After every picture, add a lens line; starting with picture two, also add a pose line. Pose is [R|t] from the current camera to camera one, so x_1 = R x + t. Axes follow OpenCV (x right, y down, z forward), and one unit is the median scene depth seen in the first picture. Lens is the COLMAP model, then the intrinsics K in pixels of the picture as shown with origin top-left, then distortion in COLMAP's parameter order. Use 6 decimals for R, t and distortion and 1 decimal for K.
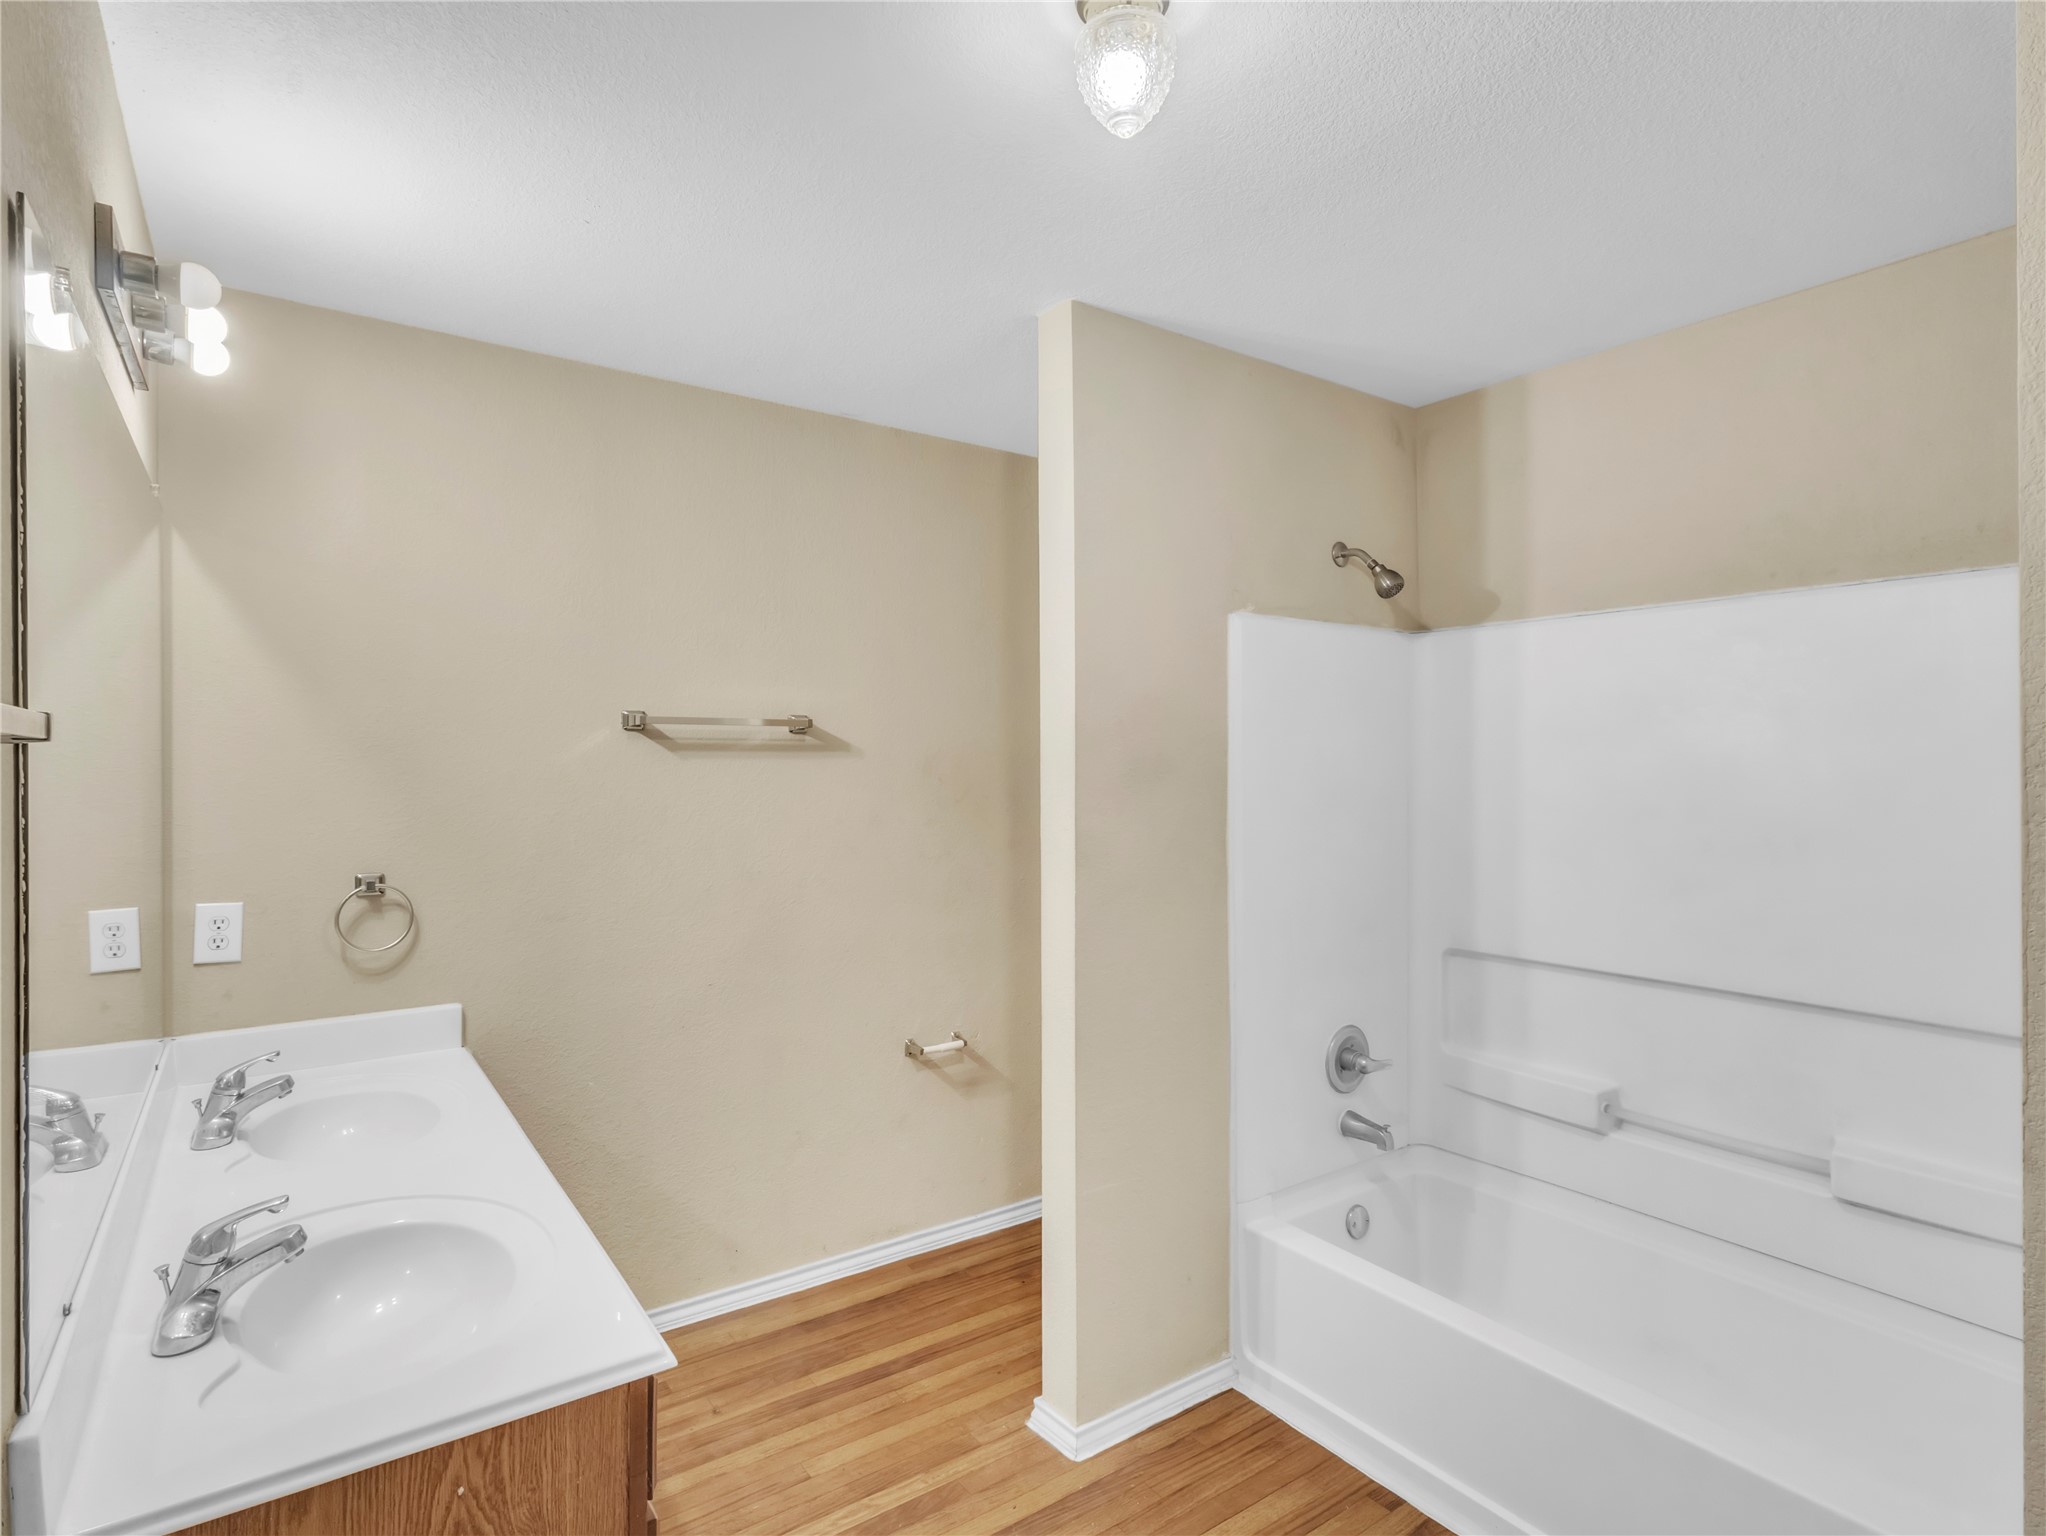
lens RADIAL K [[1066.9, 0, 1022.0], [0, 1066.9, 747.8], [0, 0, 1]] dist [0.003498, 0.002176]
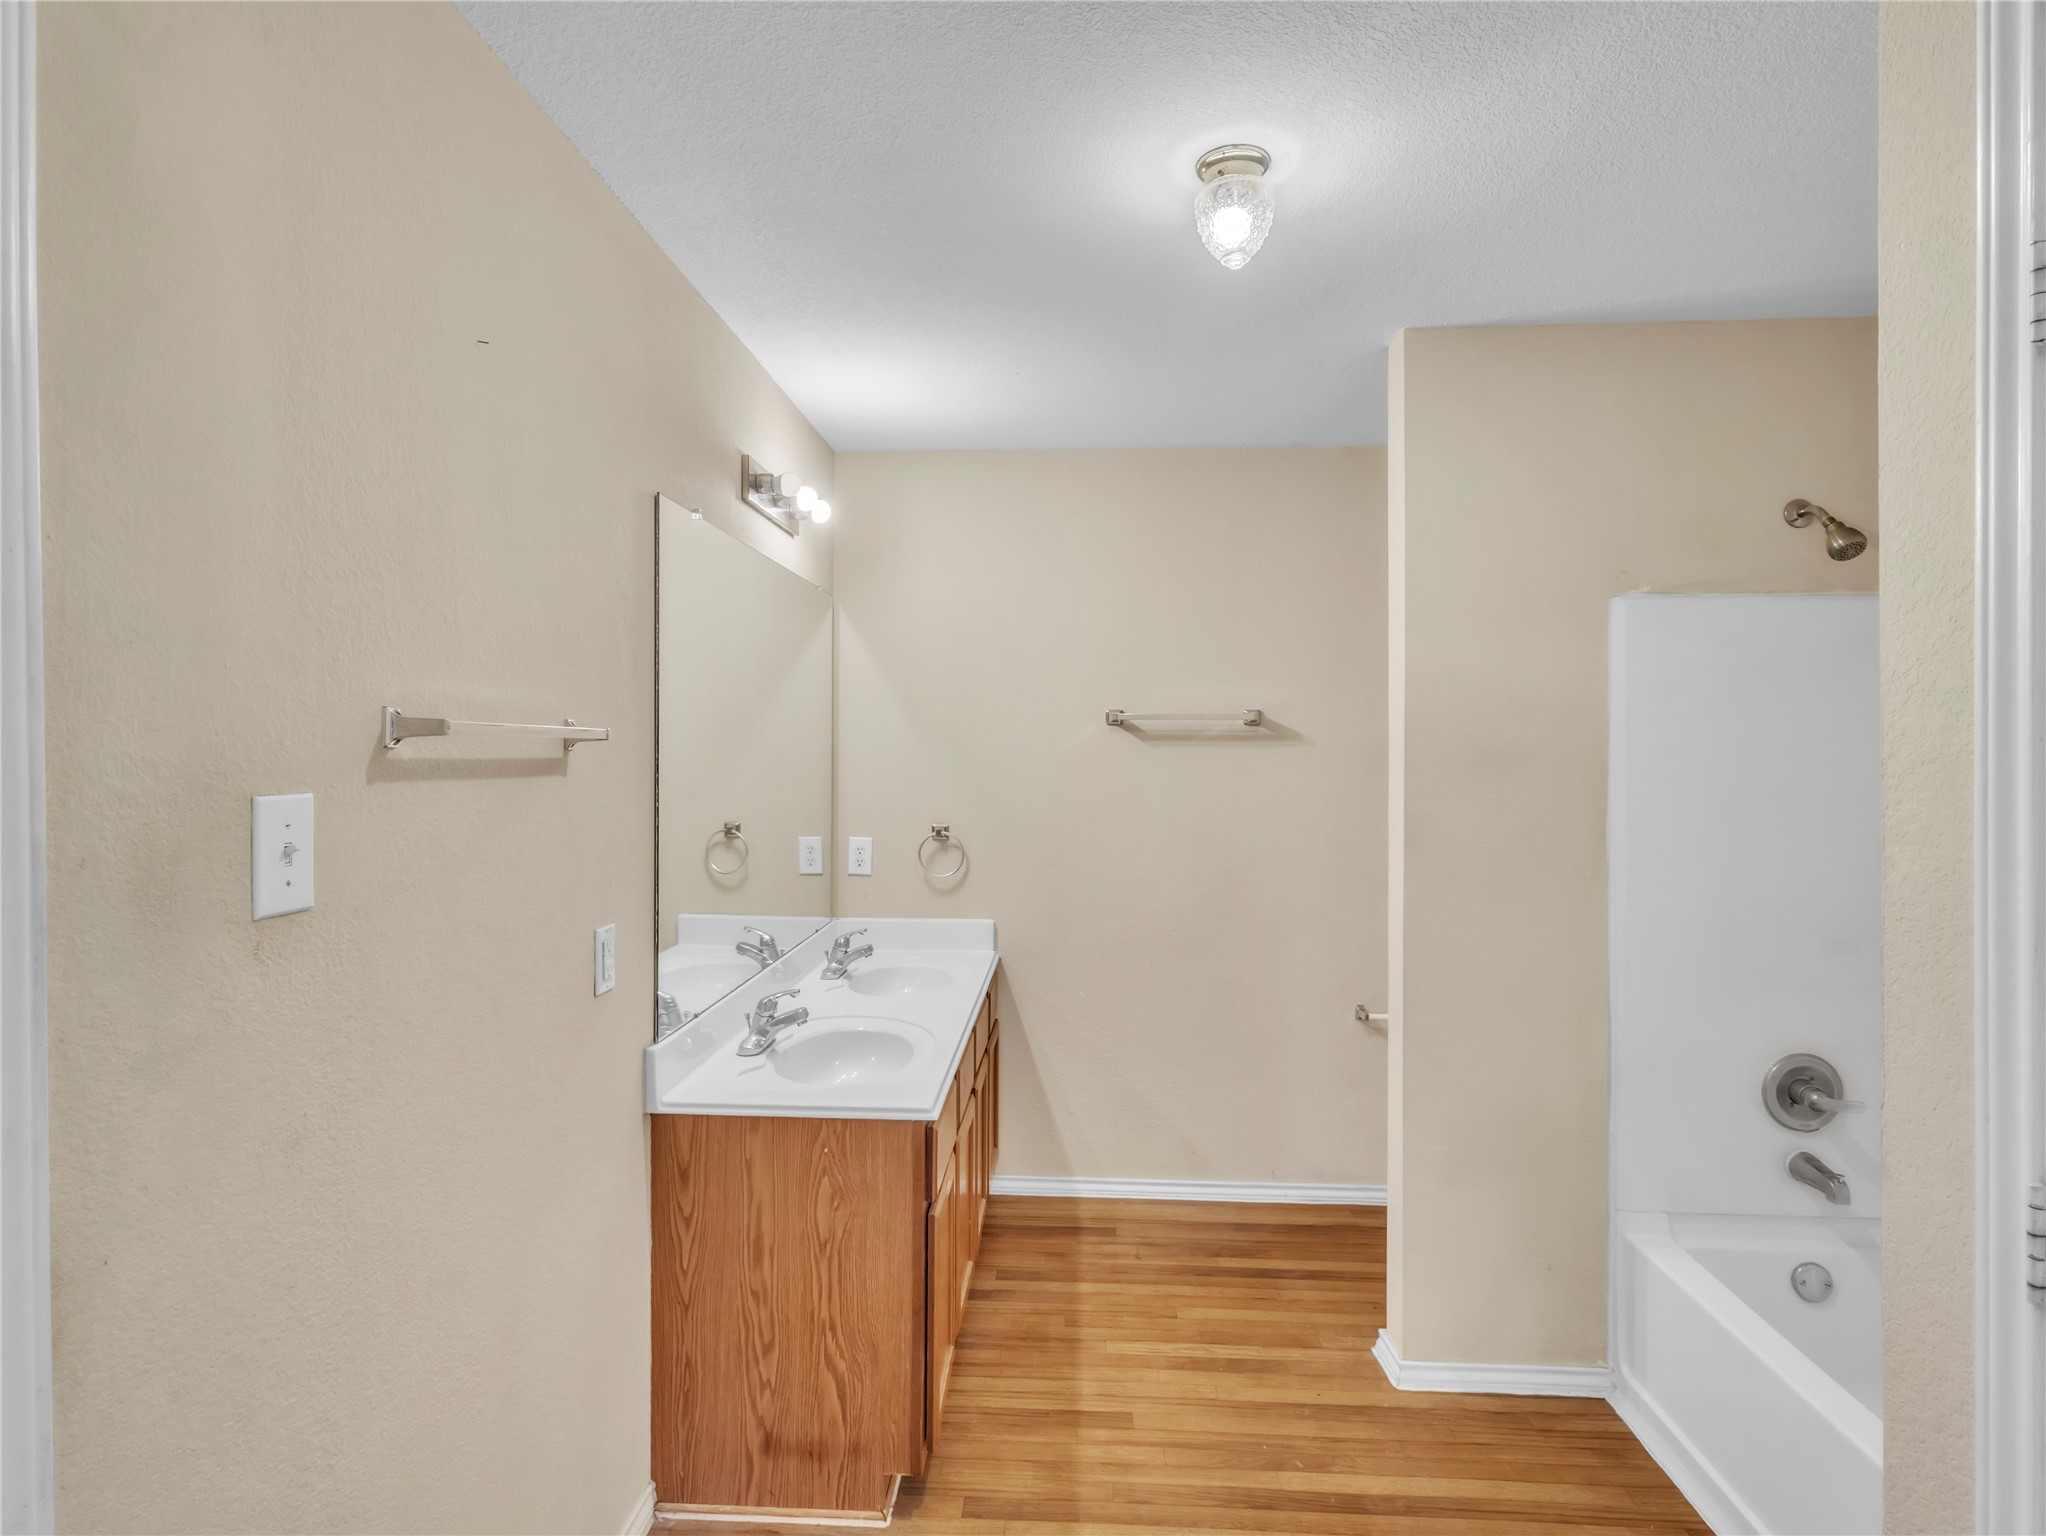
lens RADIAL K [[1089.0, 0, 1015.3], [0, 1089.0, 718.9], [0, 0, 1]] dist [0.009218, 0.000996]
pose [[0.778036, -0.016767, -0.627996, 0.431401], [0.006455, 0.999804, -0.018697, -0.000197], [0.628187, 0.010493, 0.777992, -0.116794]]
